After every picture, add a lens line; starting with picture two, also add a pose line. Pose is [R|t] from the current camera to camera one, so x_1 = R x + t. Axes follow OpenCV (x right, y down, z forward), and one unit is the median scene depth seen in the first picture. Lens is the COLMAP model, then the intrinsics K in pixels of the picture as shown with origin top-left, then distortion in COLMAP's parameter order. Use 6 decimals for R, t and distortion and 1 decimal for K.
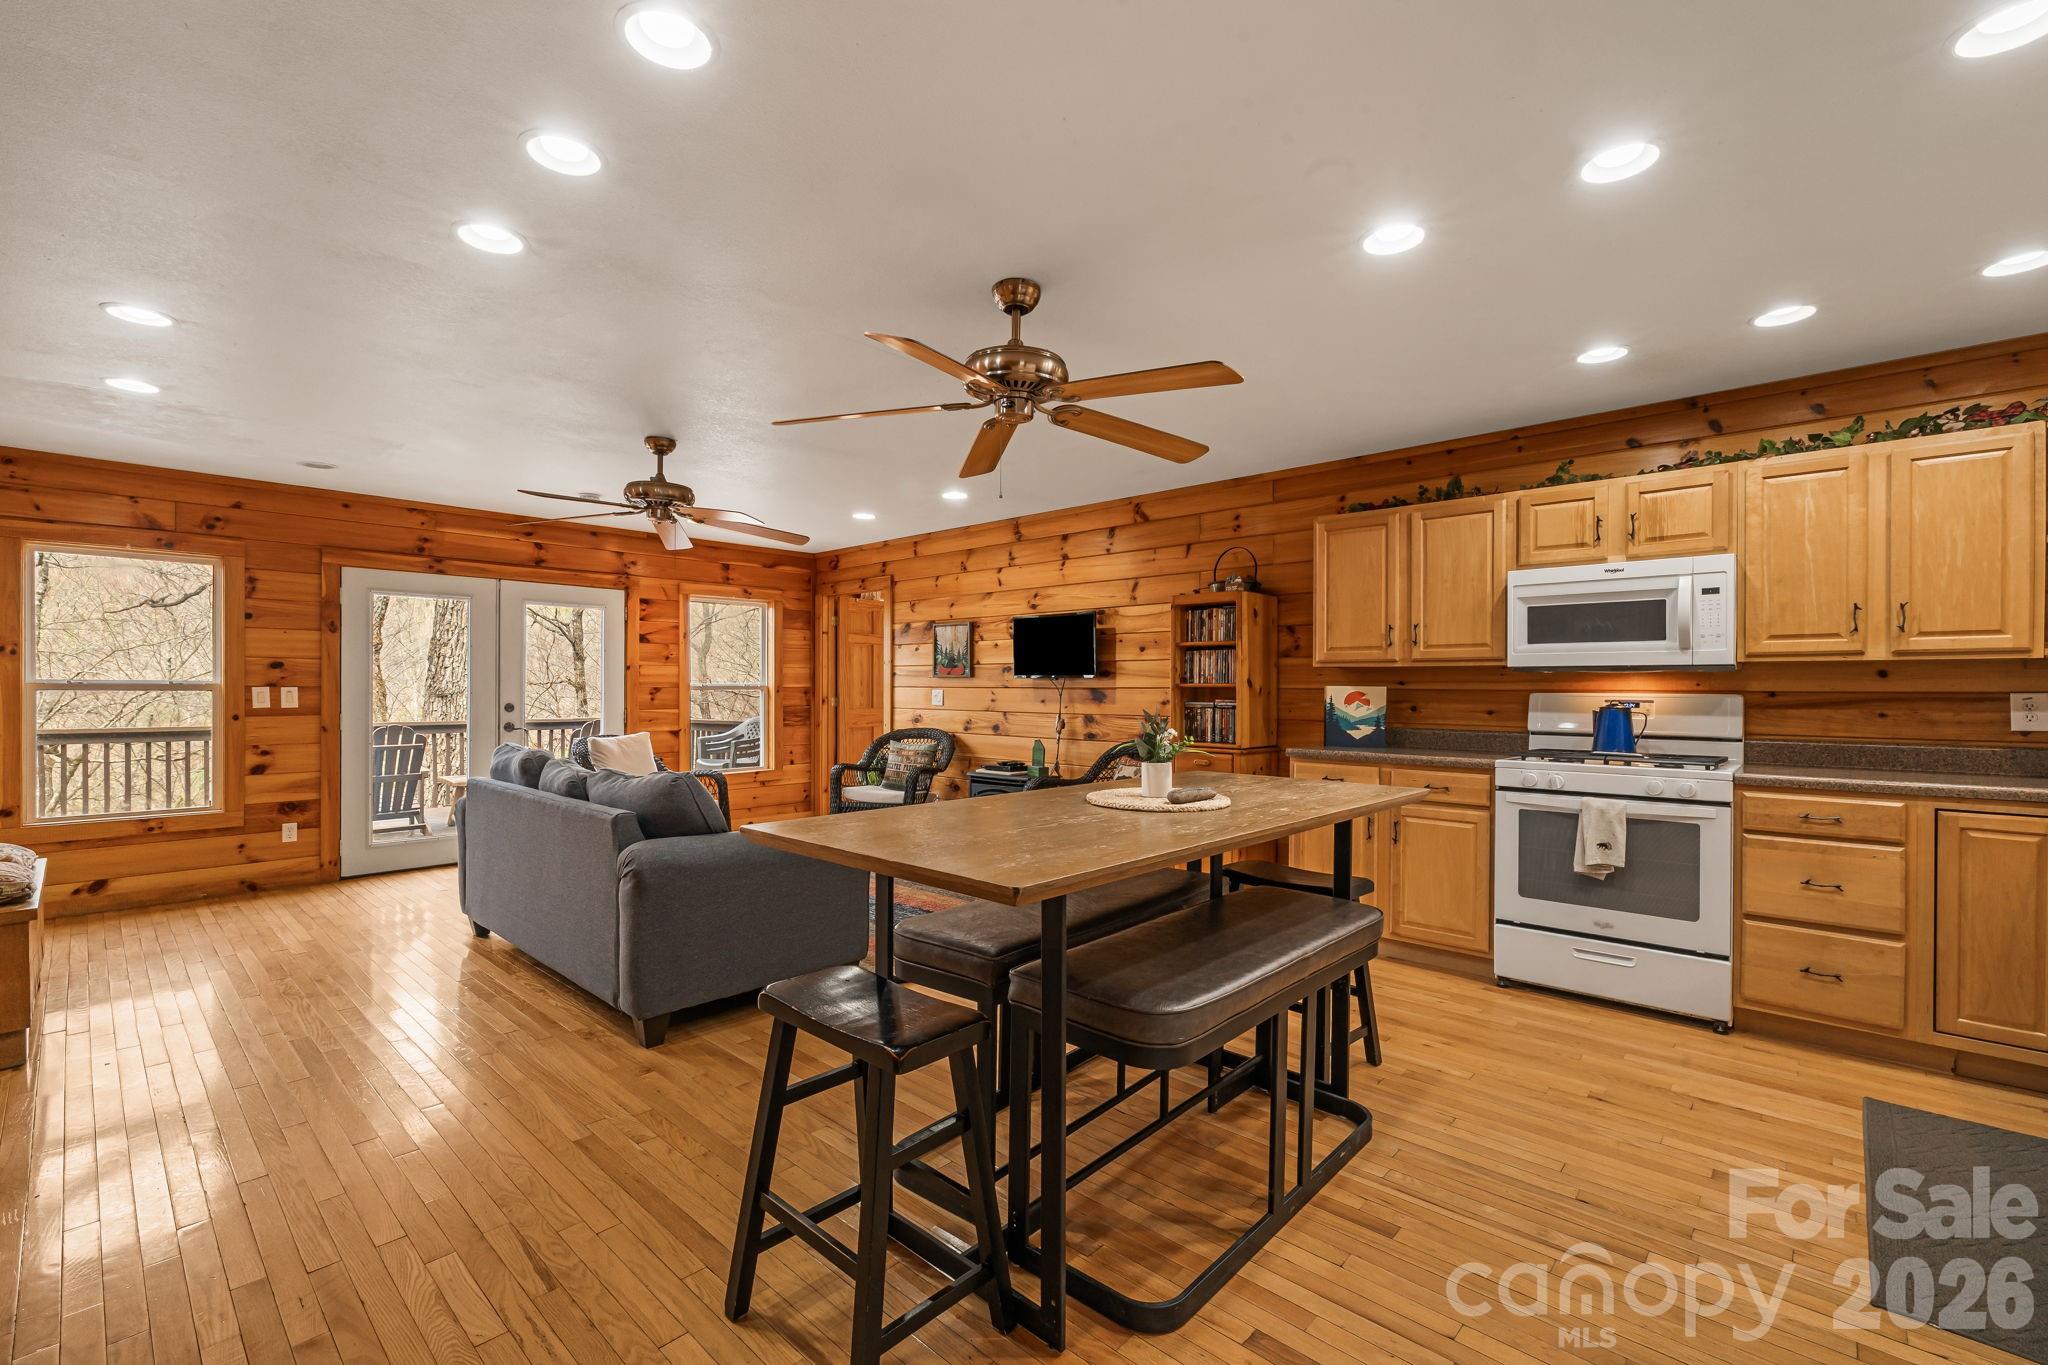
lens RADIAL K [[878.6, 0, 1016.8], [0, 878.6, 690.7], [0, 0, 1]] dist [-0.000555, 0.000958]
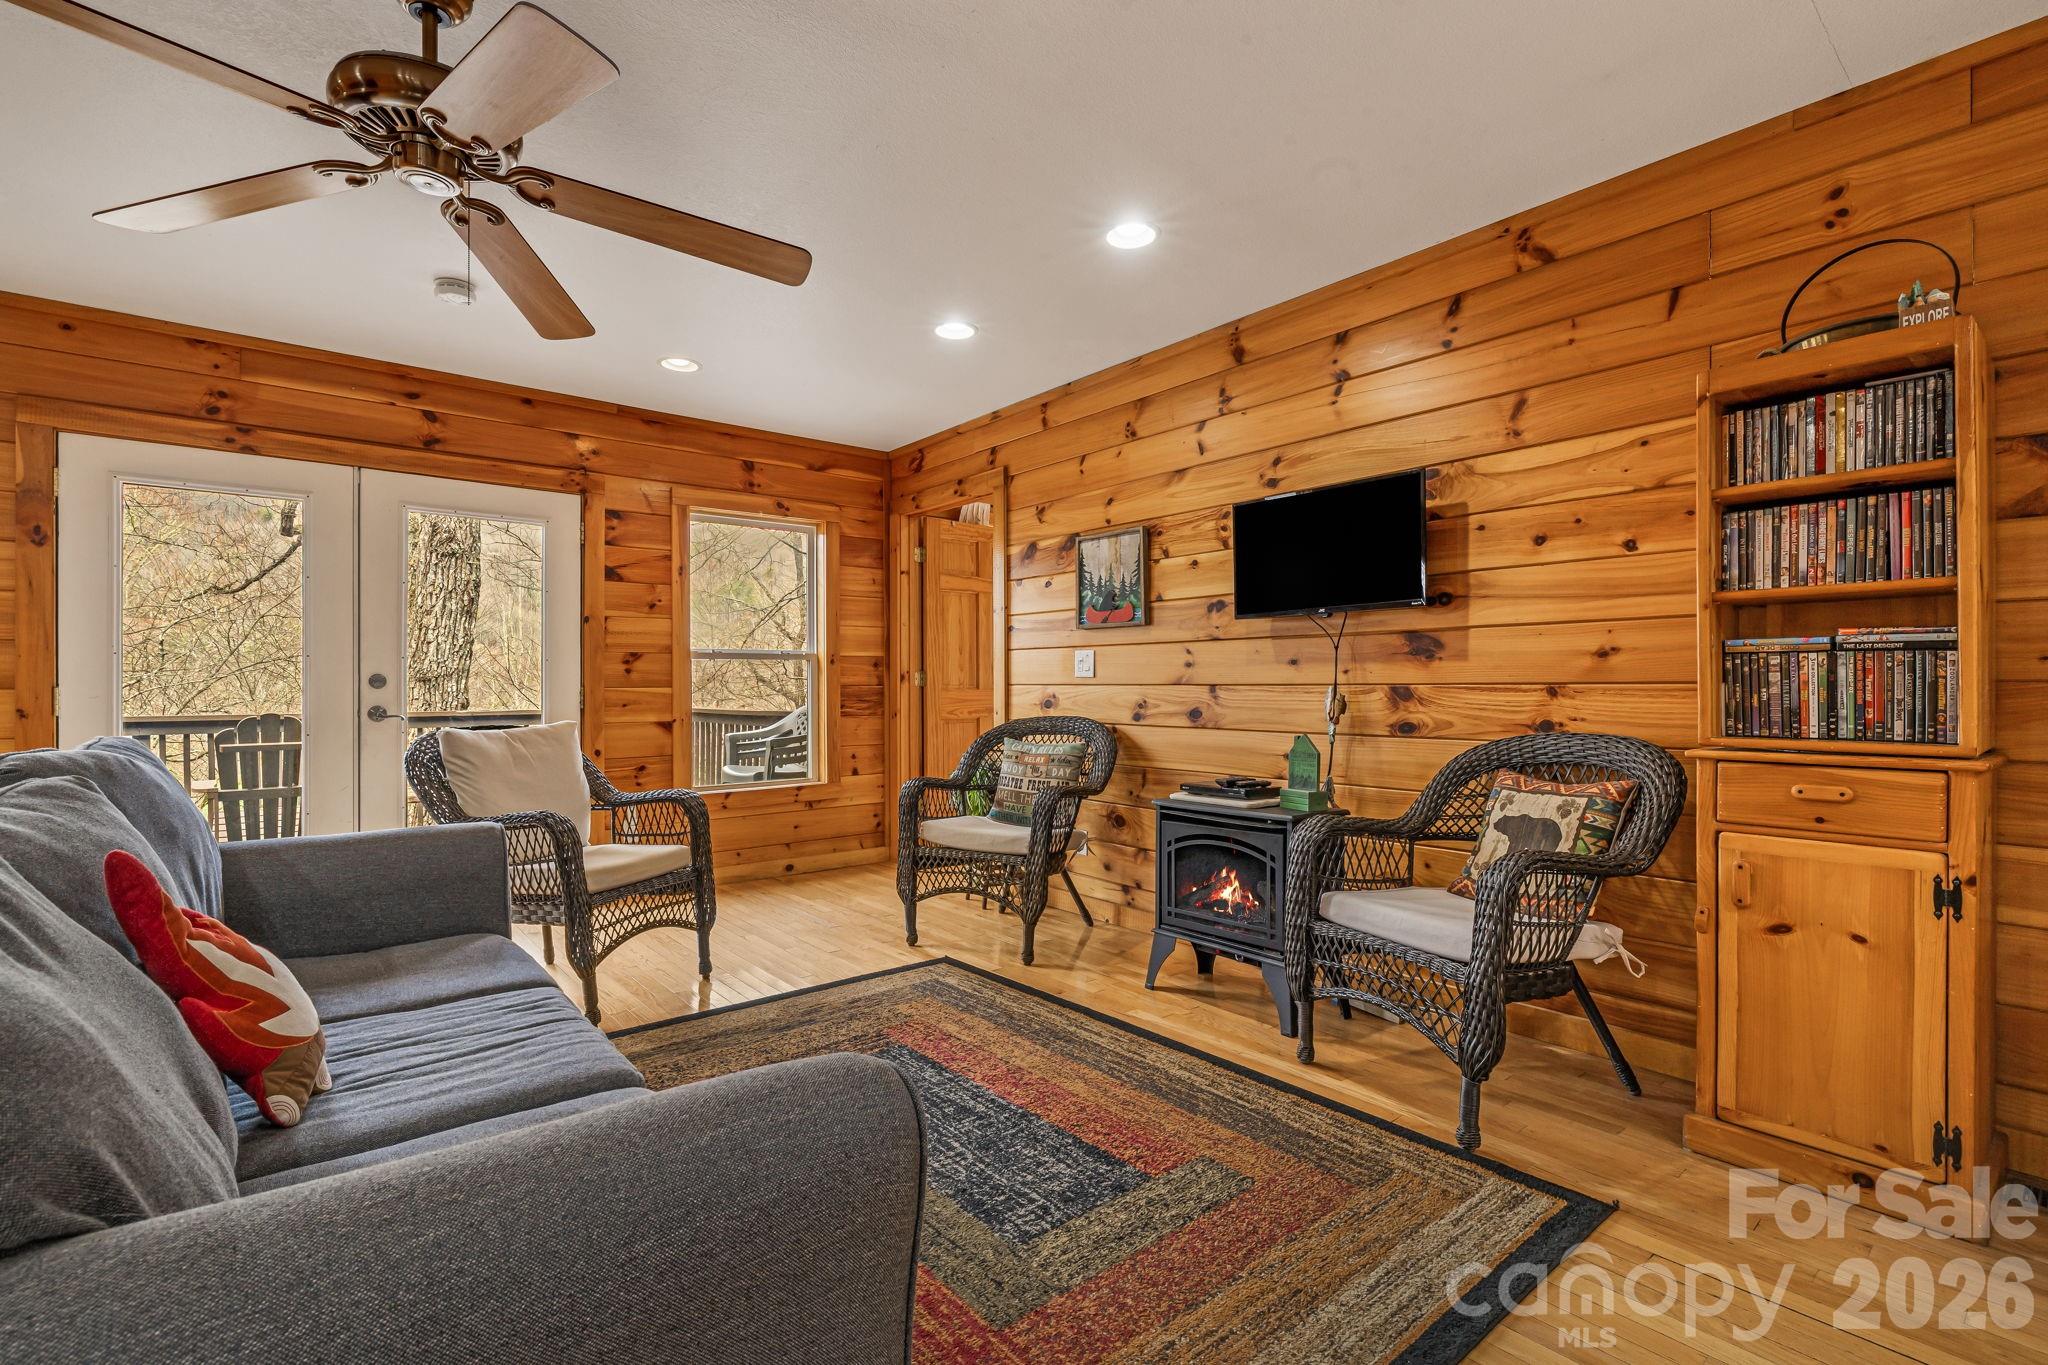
lens RADIAL K [[919.5, 0, 1016.1], [0, 919.5, 685.9], [0, 0, 1]] dist [-0.008806, 0.002640]
pose [[0.991283, -0.005646, -0.131631, -0.074140], [0.005095, 0.999977, -0.004517, 0.033343], [0.131654, 0.003807, 0.991288, 0.527096]]
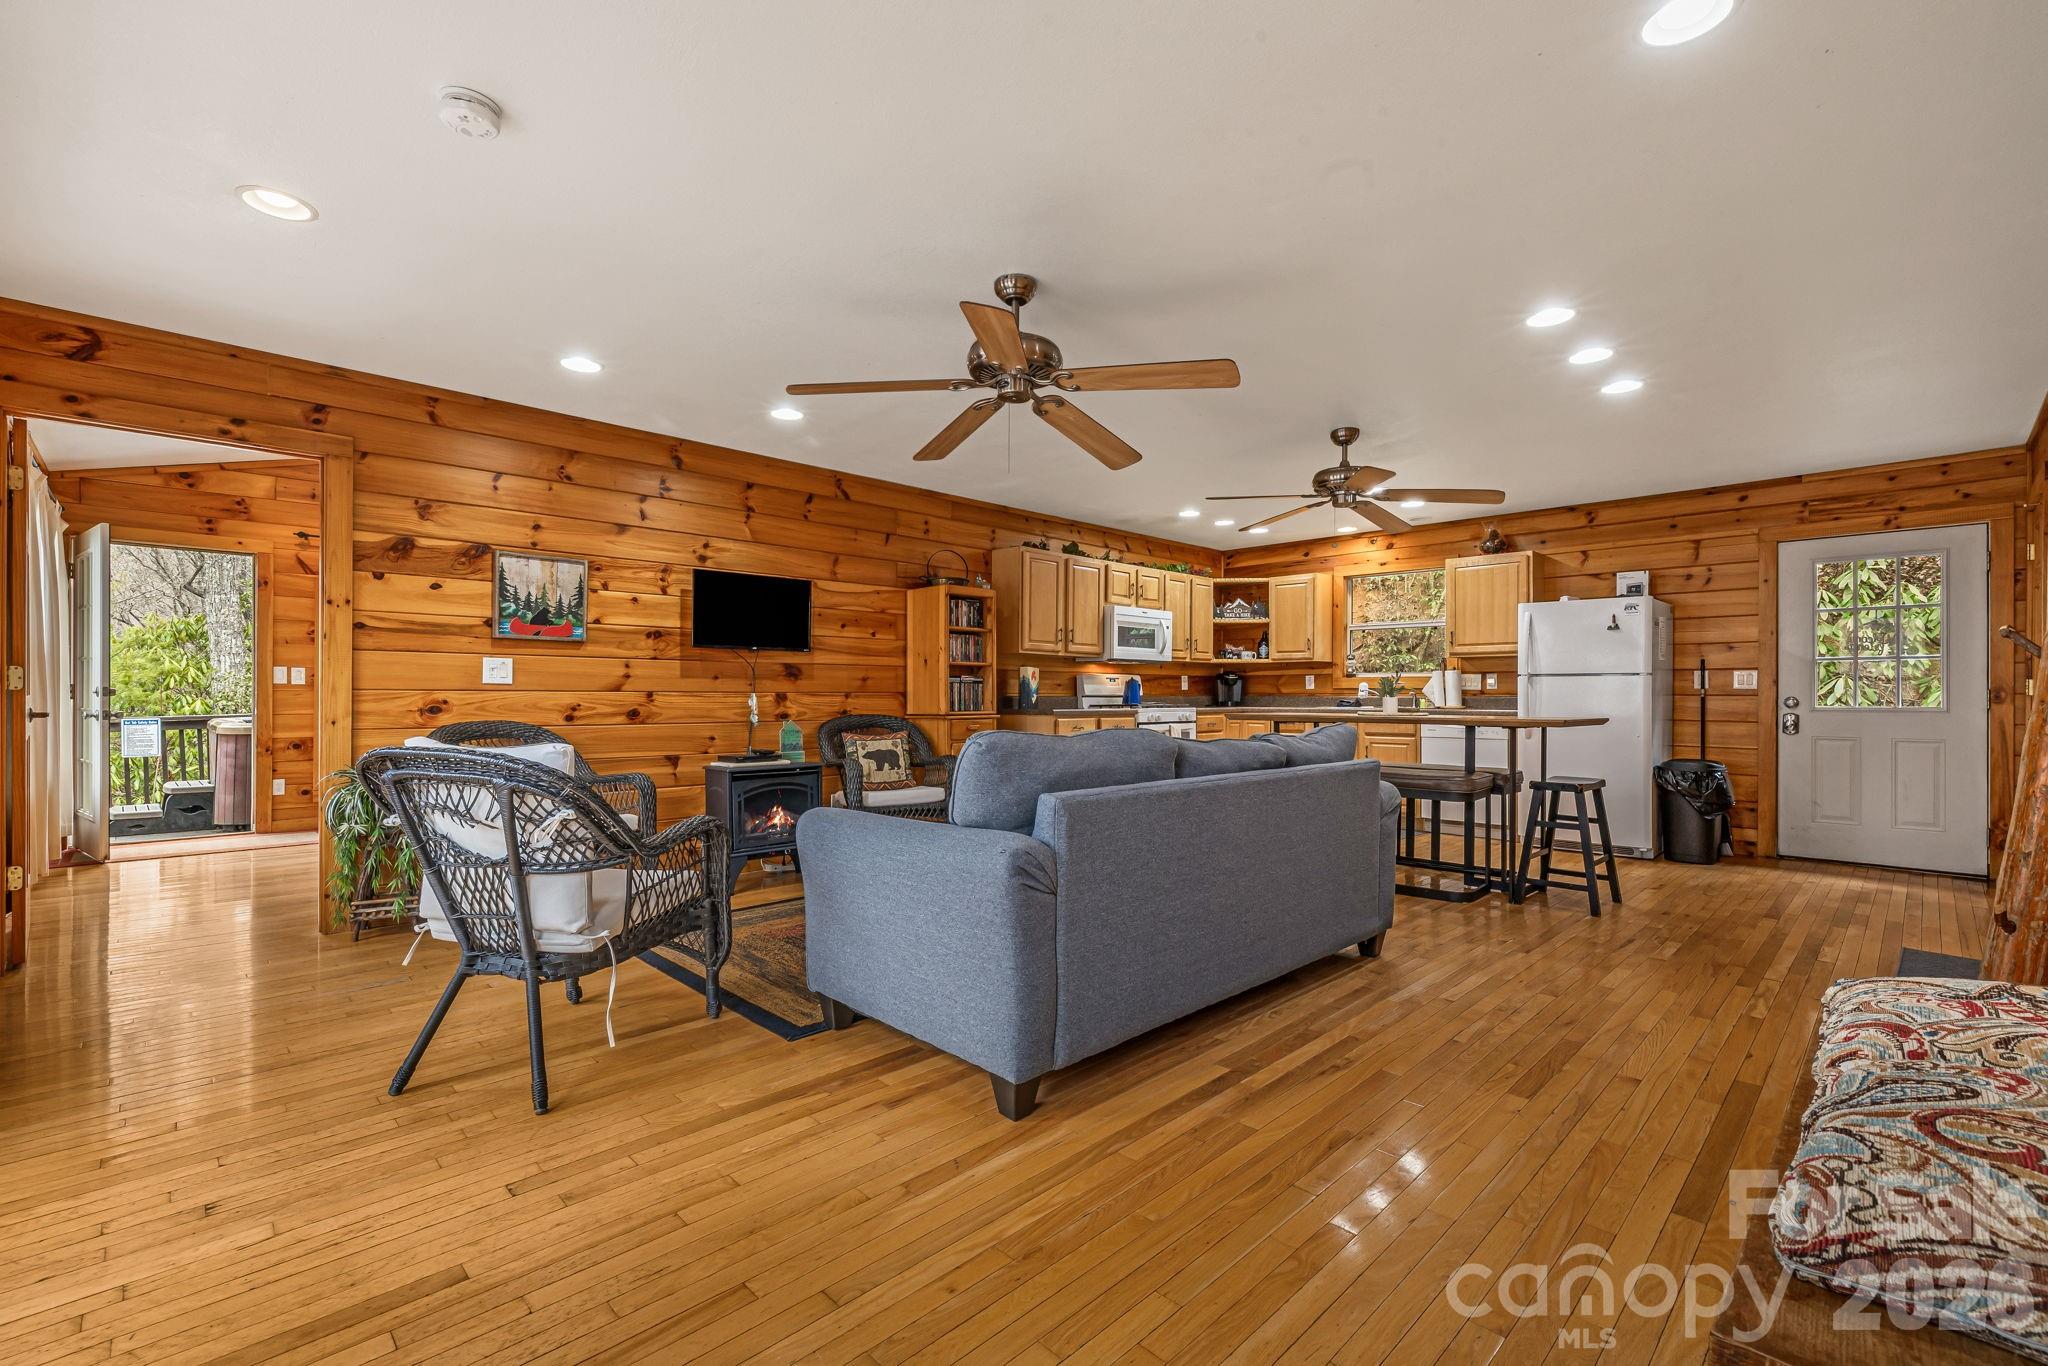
lens RADIAL K [[878.6, 0, 1024.9], [0, 878.6, 695.1], [0, 0, 1]] dist [-0.000555, 0.000958]
pose [[0.044832, -0.004422, 0.998985, -0.926020], [0.000108, 0.999990, 0.004421, 0.029829], [-0.998995, -0.000090, 0.044832, 0.814905]]
